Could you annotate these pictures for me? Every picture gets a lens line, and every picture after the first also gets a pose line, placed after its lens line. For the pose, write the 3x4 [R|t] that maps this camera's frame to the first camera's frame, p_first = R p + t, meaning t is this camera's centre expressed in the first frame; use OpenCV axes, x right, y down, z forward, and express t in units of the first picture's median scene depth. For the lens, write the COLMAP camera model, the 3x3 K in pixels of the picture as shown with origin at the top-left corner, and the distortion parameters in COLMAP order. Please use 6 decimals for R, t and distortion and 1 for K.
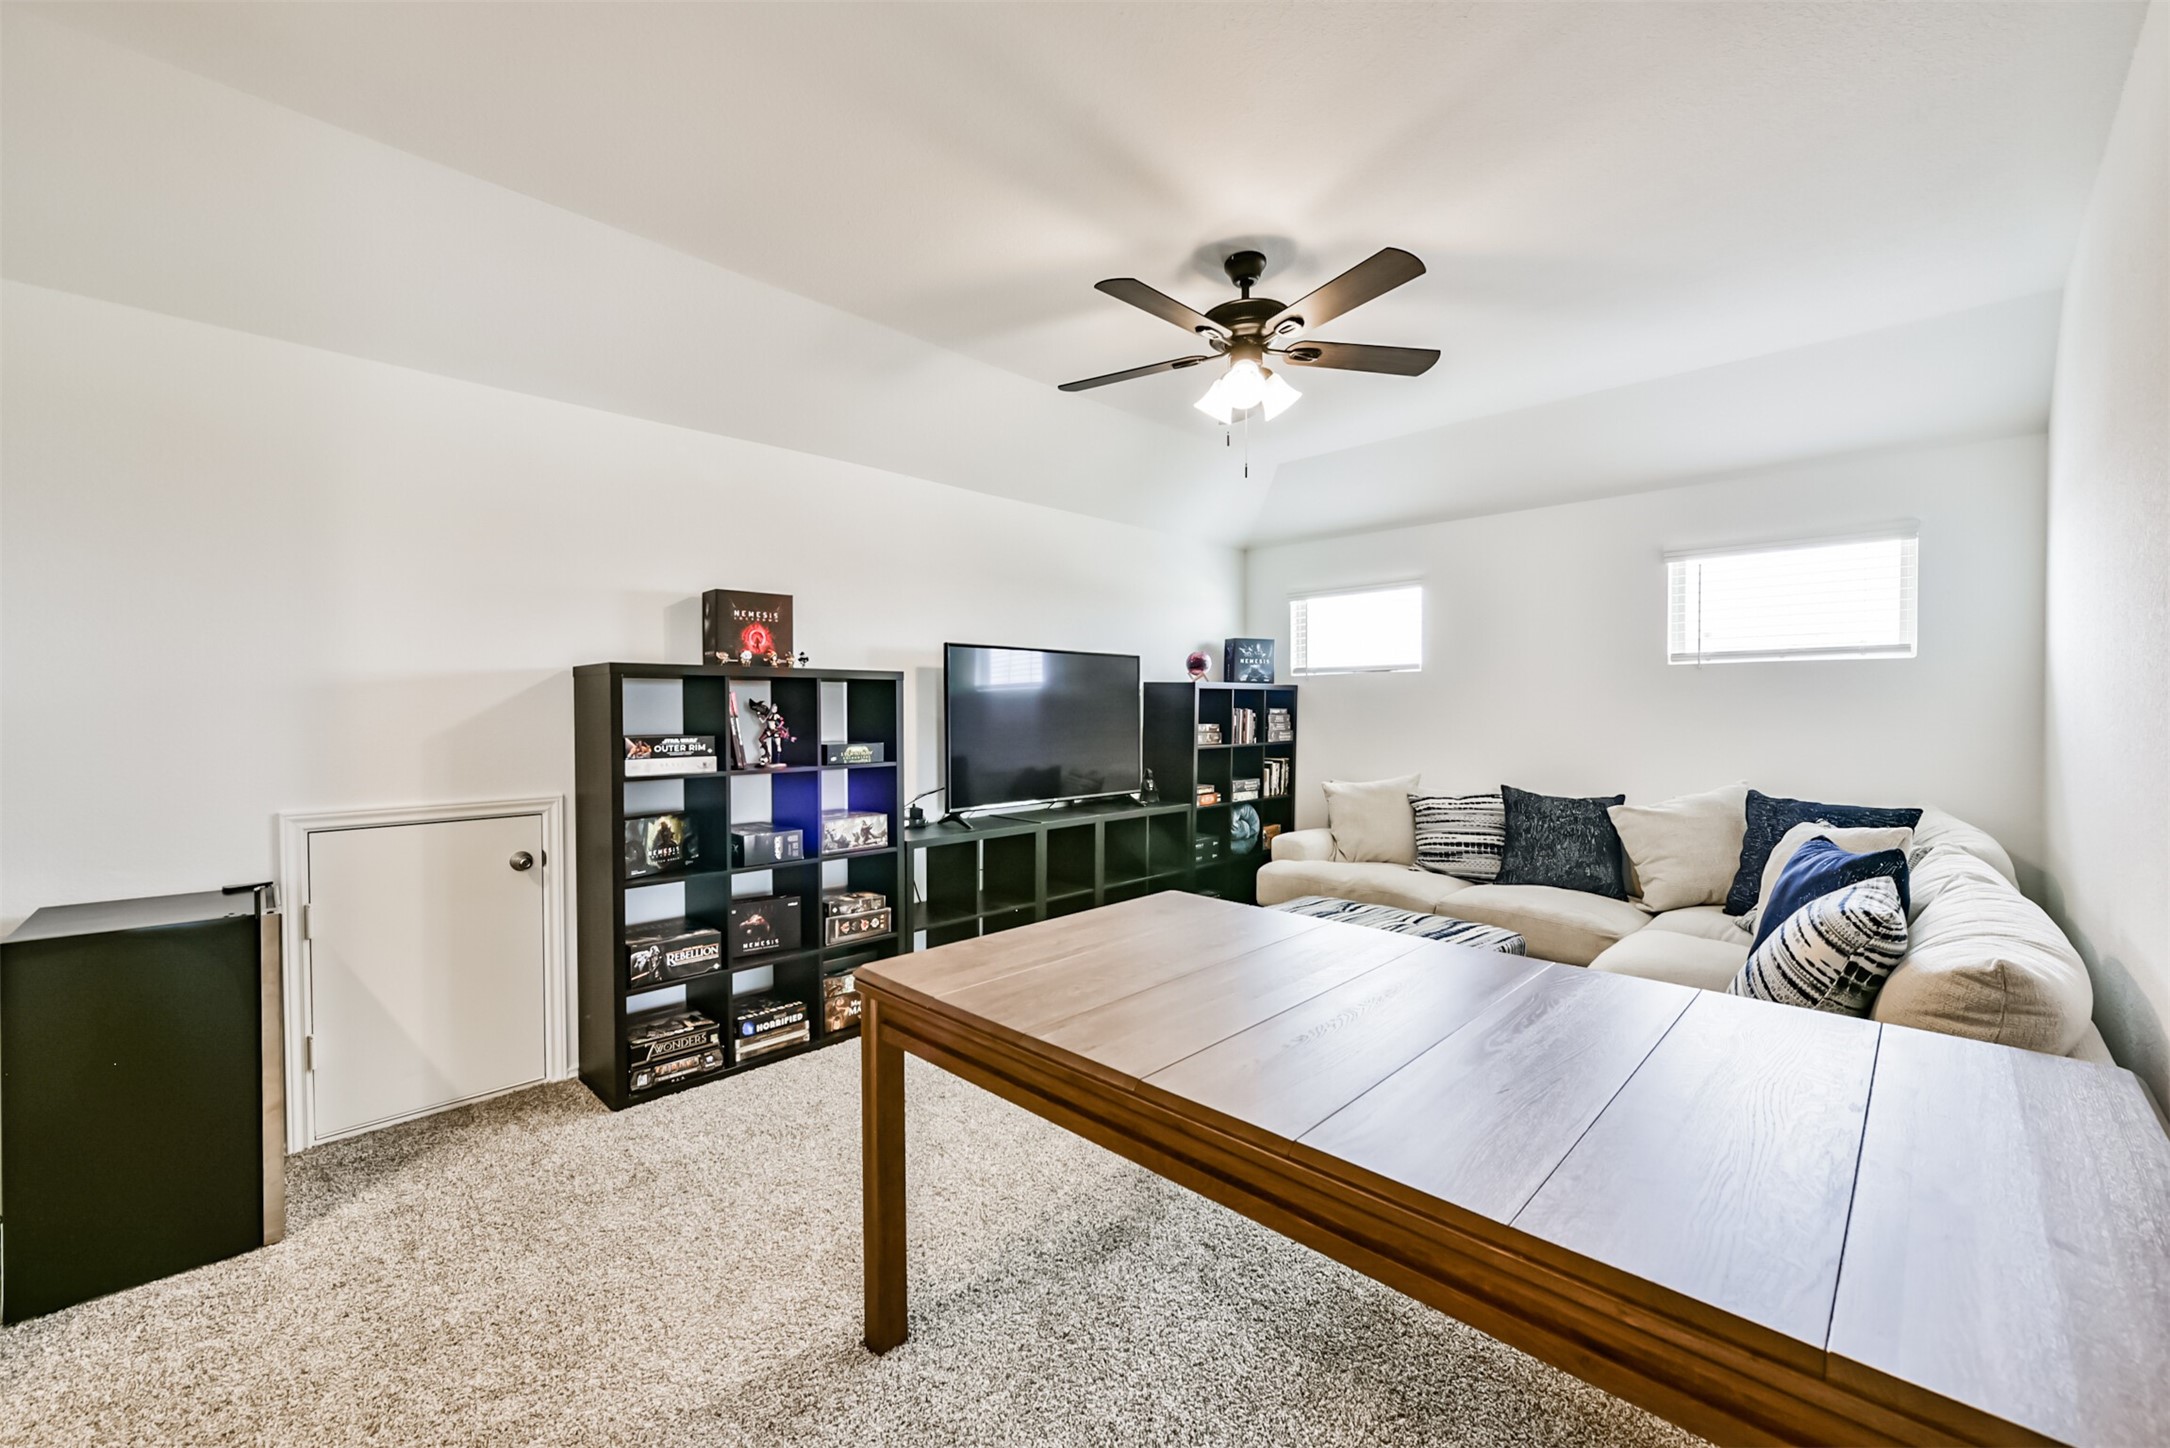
lens RADIAL K [[858.2, 0, 1078.1], [0, 858.2, 725.4], [0, 0, 1]] dist [0.003184, -0.001040]
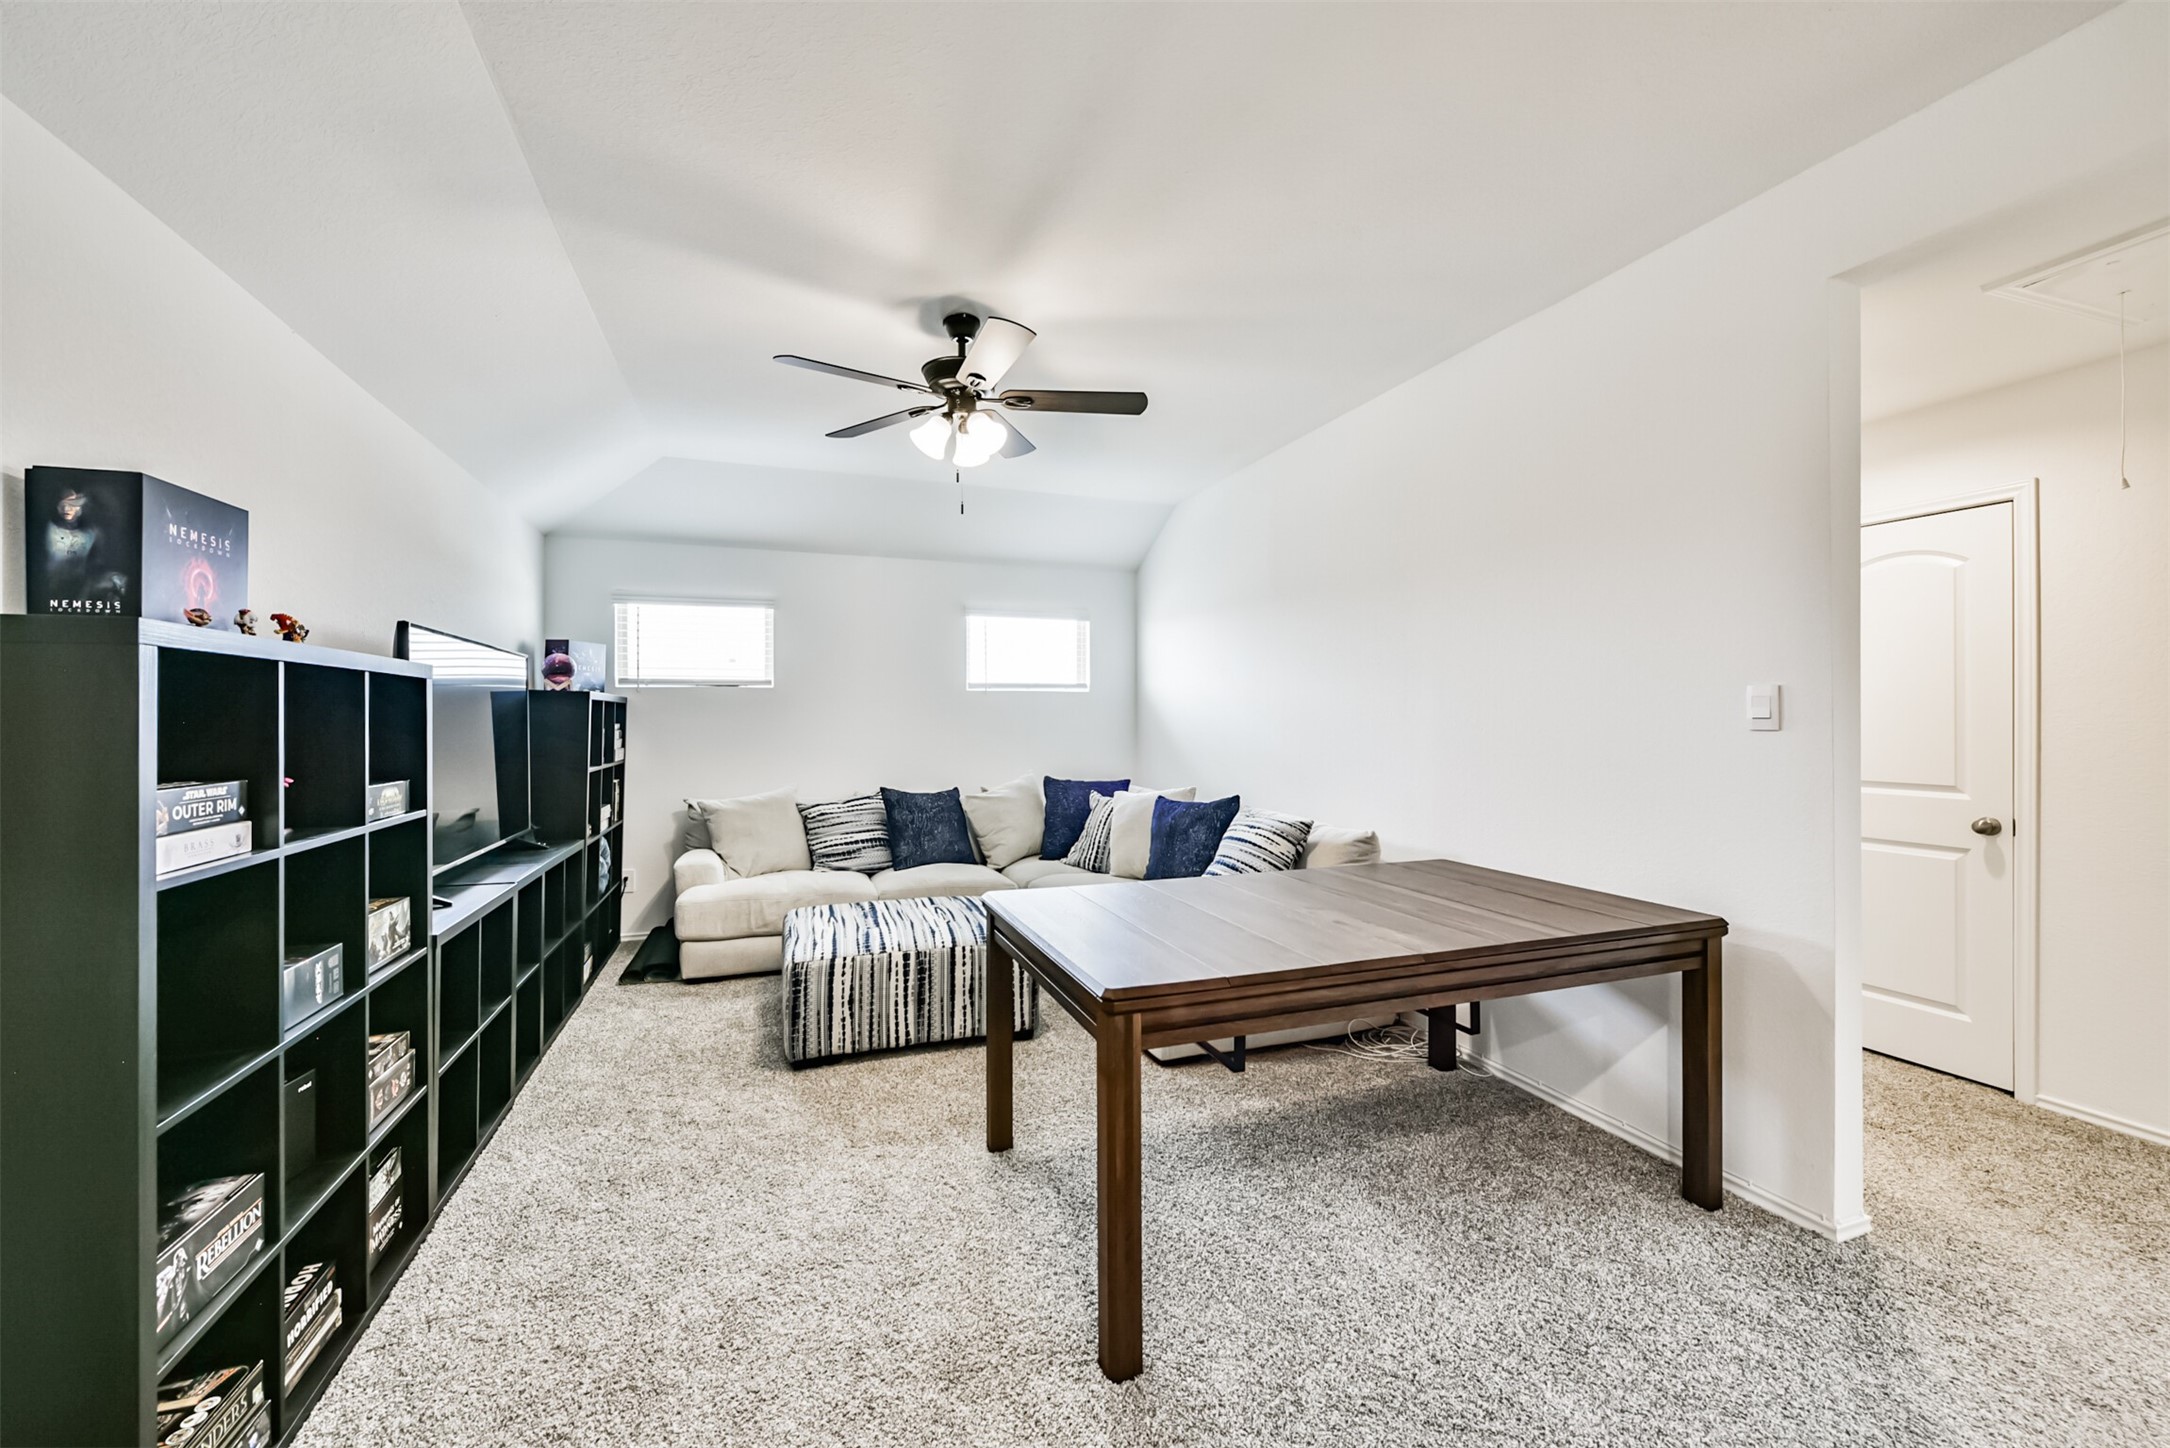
lens RADIAL K [[858.2, 0, 1076.2], [0, 858.2, 717.8], [0, 0, 1]] dist [0.003184, -0.001040]
pose [[0.433363, 0.003271, 0.901214, -0.472272], [0.020062, 0.999711, -0.013276, -0.005316], [-0.900996, 0.023834, 0.433172, 0.251639]]
